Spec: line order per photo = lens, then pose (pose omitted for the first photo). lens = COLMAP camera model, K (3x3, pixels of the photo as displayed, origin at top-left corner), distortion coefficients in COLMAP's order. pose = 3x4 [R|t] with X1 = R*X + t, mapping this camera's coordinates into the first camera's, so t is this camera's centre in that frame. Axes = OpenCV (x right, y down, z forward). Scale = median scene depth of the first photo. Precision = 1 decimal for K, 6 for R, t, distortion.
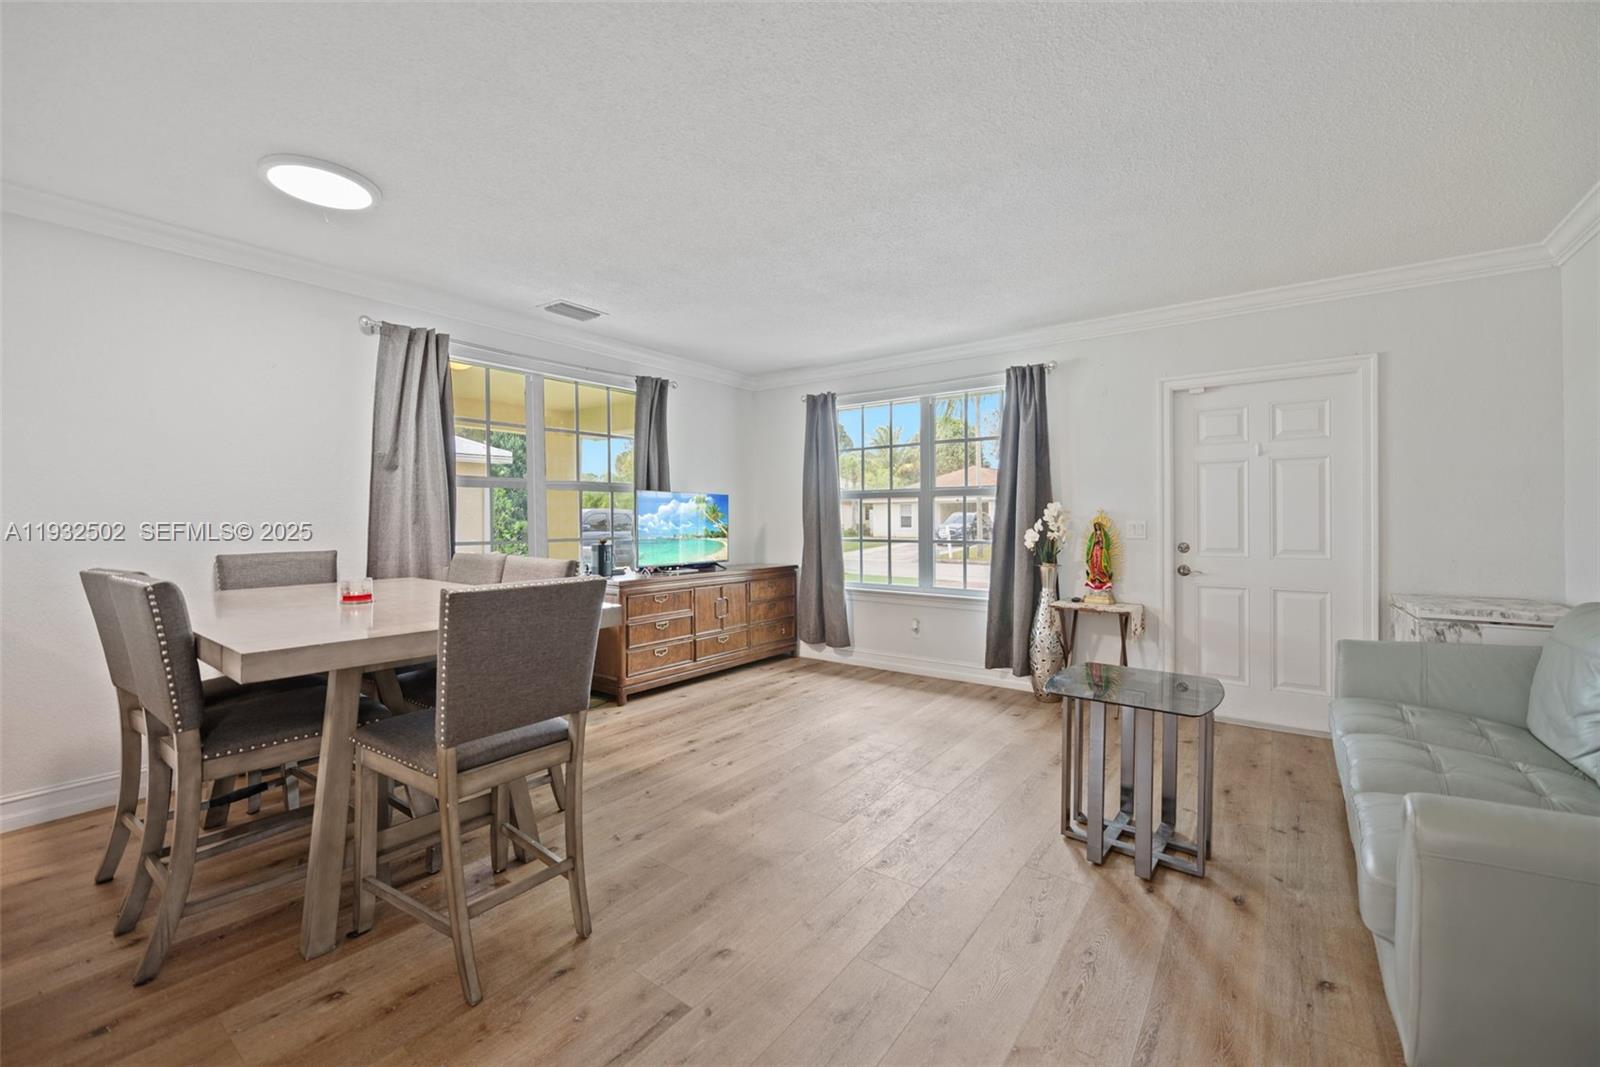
lens RADIAL K [[658.3, 0, 805.8], [0, 658.3, 519.4], [0, 0, 1]] dist [-0.001779, -0.000249]
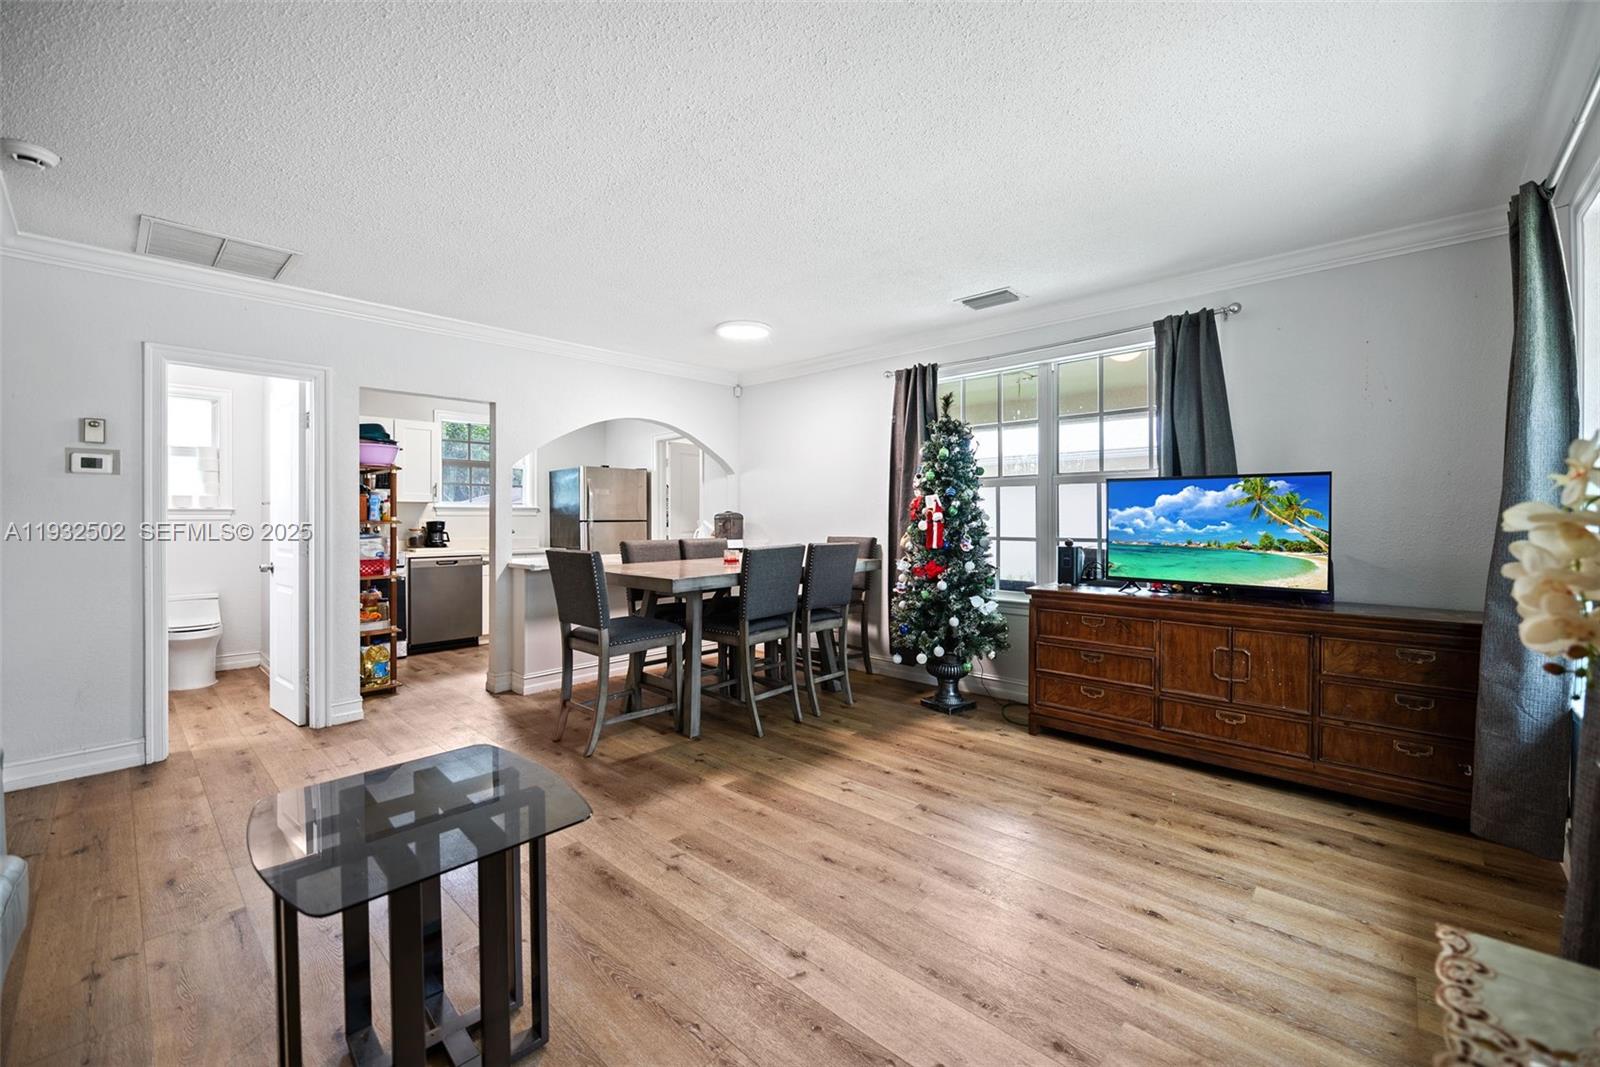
lens RADIAL K [[642.8, 0, 796.4], [0, 642.8, 527.6], [0, 0, 1]] dist [-0.001621, -0.000279]
pose [[-0.114285, 0.018792, -0.993270, 0.575143], [-0.000075, 0.999821, 0.018925, -0.002299], [0.993448, 0.002237, -0.114263, 0.783177]]
